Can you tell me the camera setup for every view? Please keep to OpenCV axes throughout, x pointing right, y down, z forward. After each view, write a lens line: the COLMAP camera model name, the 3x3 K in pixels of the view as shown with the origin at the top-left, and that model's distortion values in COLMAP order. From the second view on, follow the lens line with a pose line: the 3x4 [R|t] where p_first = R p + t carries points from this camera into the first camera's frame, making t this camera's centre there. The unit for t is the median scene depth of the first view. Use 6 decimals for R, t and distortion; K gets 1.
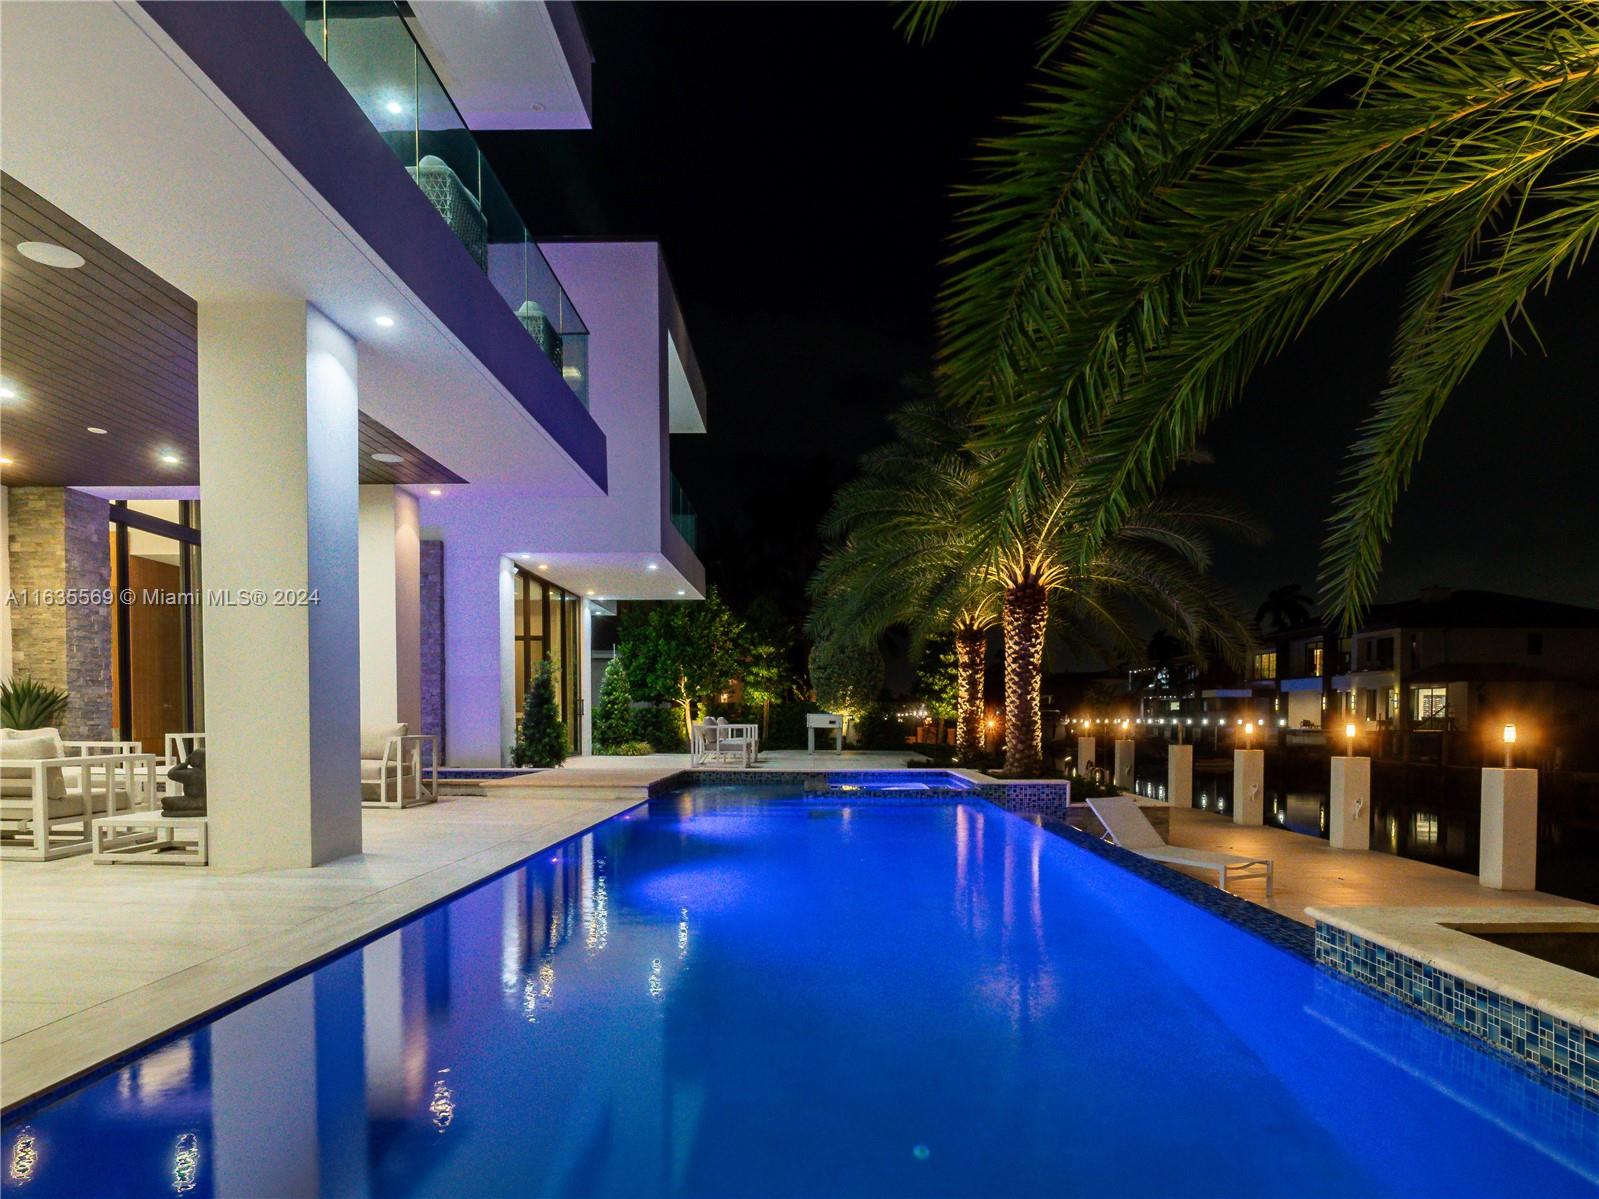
lens RADIAL K [[953.6, 0, 799.5], [0, 953.6, 745.4], [0, 0, 1]] dist [-0.003116, -0.002837]
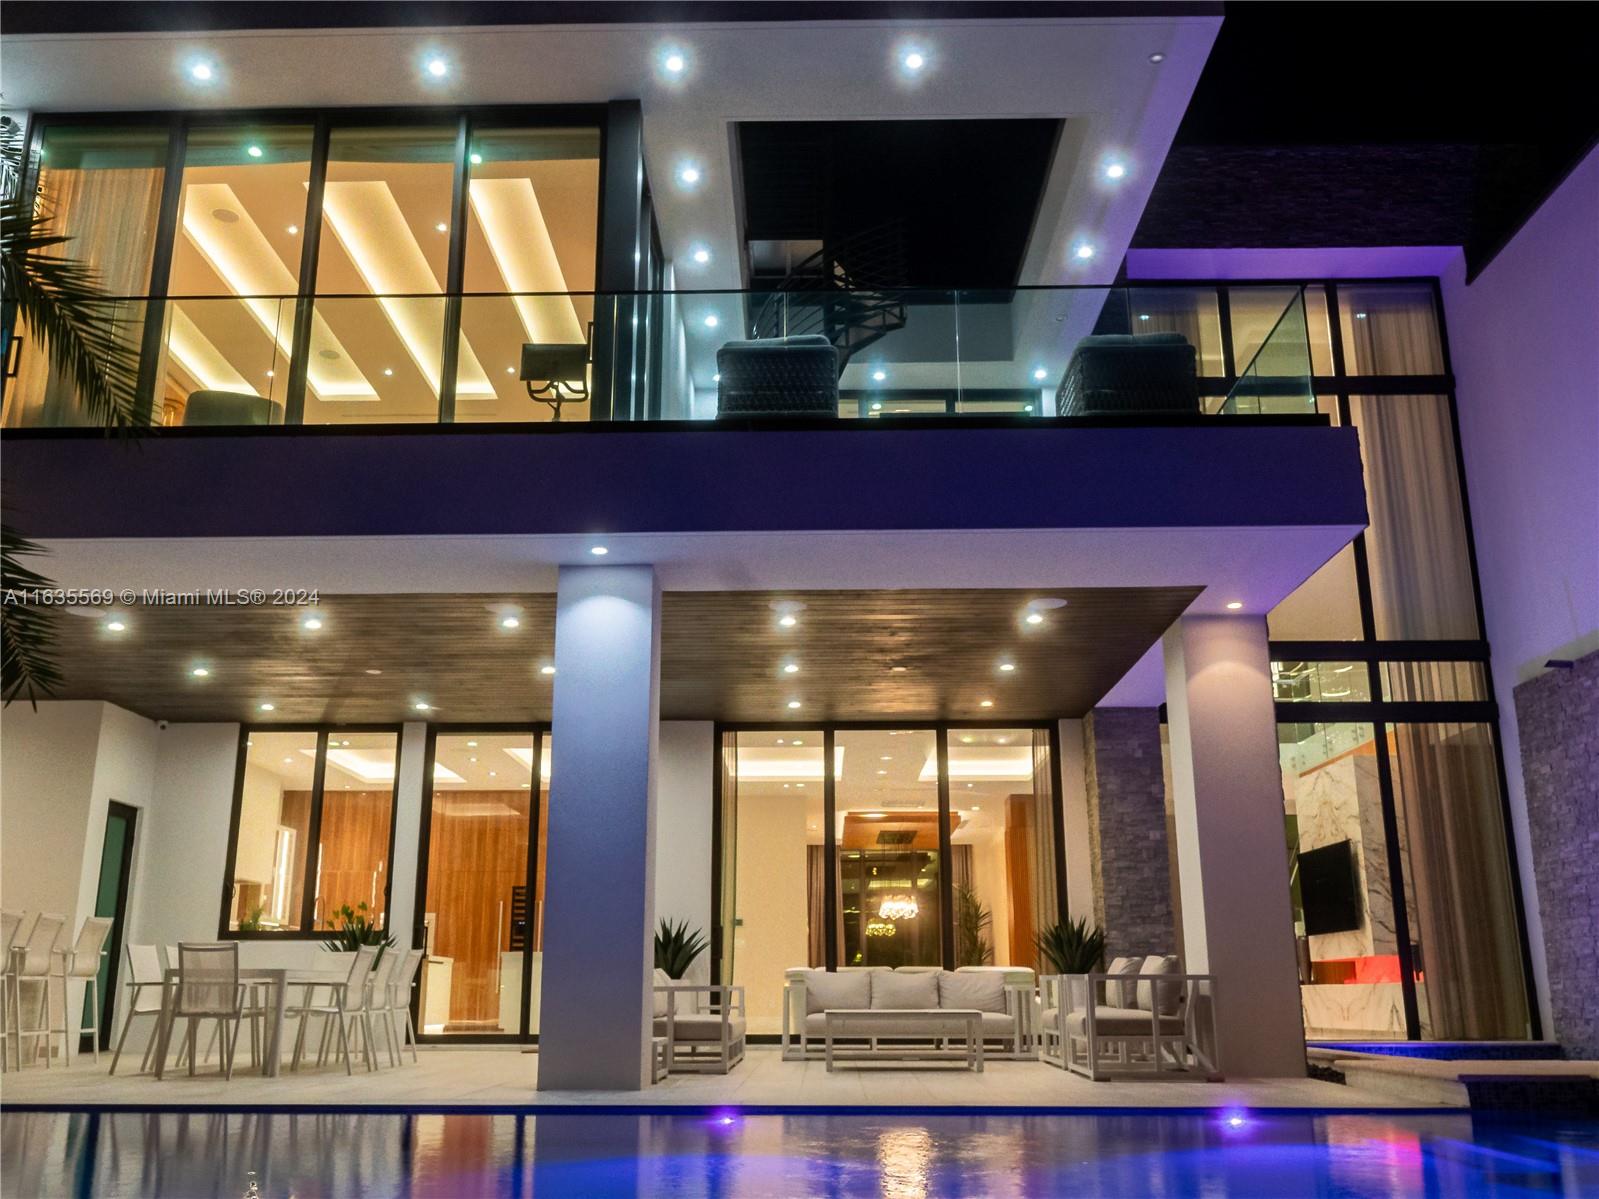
lens RADIAL K [[1448.7, 0, 799.5], [0, 1448.7, 599.5], [0, 0, 1]] dist [0.003377, 0.001202]
pose [[0.001875, -0.268574, -0.963257, 0.443196], [-0.028828, 0.962844, -0.268515, 0.012195], [0.999583, 0.028272, -0.005937, 0.501295]]
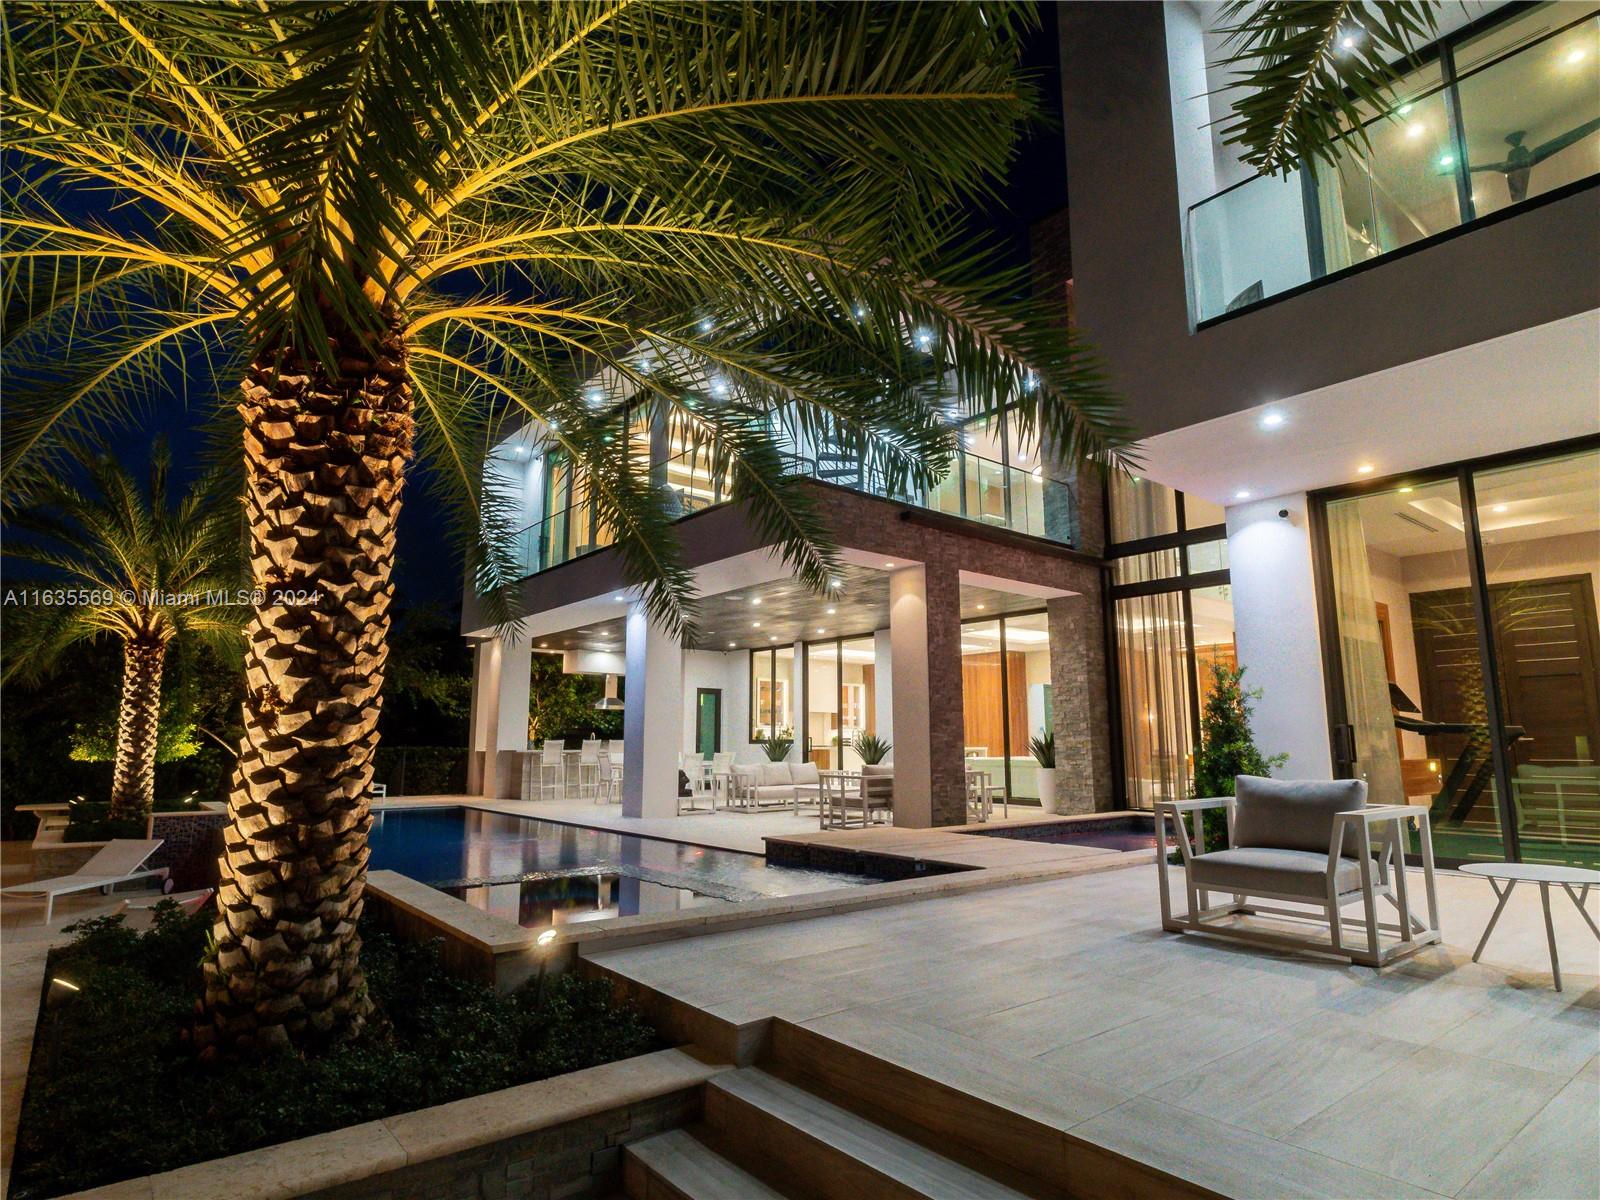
lens RADIAL K [[908.2, 0, 800.0], [0, 908.2, 600.0], [0, 0, 1]] dist [-0.000342, -0.000705]
pose [[-0.767978, -0.102975, -0.632144, 0.286801], [-0.019966, 0.990360, -0.137071, -0.049660], [0.640165, -0.092646, -0.762630, 1.279931]]
